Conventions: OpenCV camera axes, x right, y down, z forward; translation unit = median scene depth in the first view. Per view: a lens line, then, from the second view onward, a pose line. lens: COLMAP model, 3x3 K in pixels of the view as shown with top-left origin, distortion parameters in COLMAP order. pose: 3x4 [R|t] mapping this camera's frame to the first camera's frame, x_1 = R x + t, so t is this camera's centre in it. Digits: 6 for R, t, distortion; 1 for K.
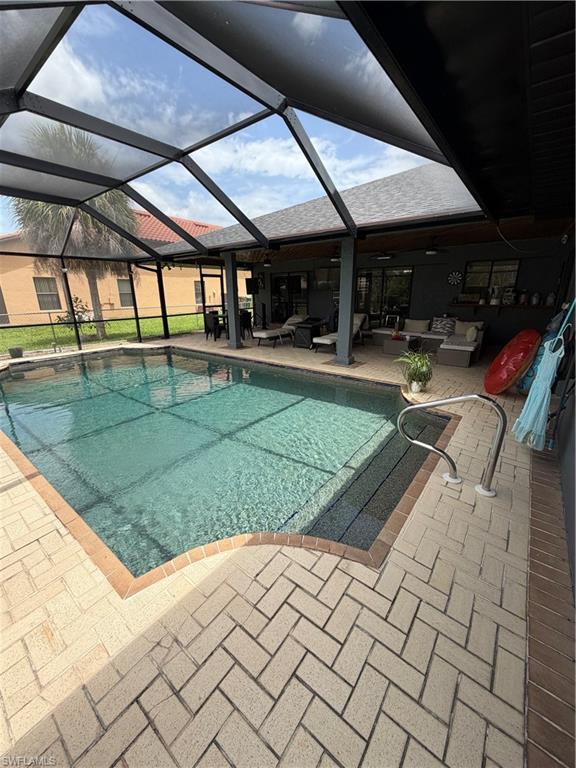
lens RADIAL K [[306.3, 0, 285.9], [0, 306.3, 384.5], [0, 0, 1]] dist [0.000914, 0.000115]
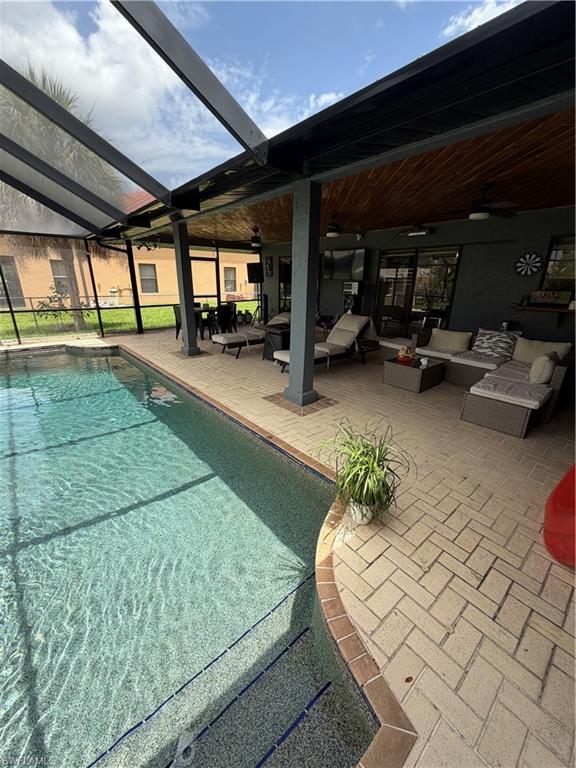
lens RADIAL K [[306.3, 0, 289.3], [0, 306.3, 382.0], [0, 0, 1]] dist [0.000914, 0.000115]
pose [[0.980949, 0.082335, -0.175955, 0.207094], [-0.078054, 0.996463, 0.031124, -0.093207], [0.177895, -0.016797, 0.983906, 0.303336]]
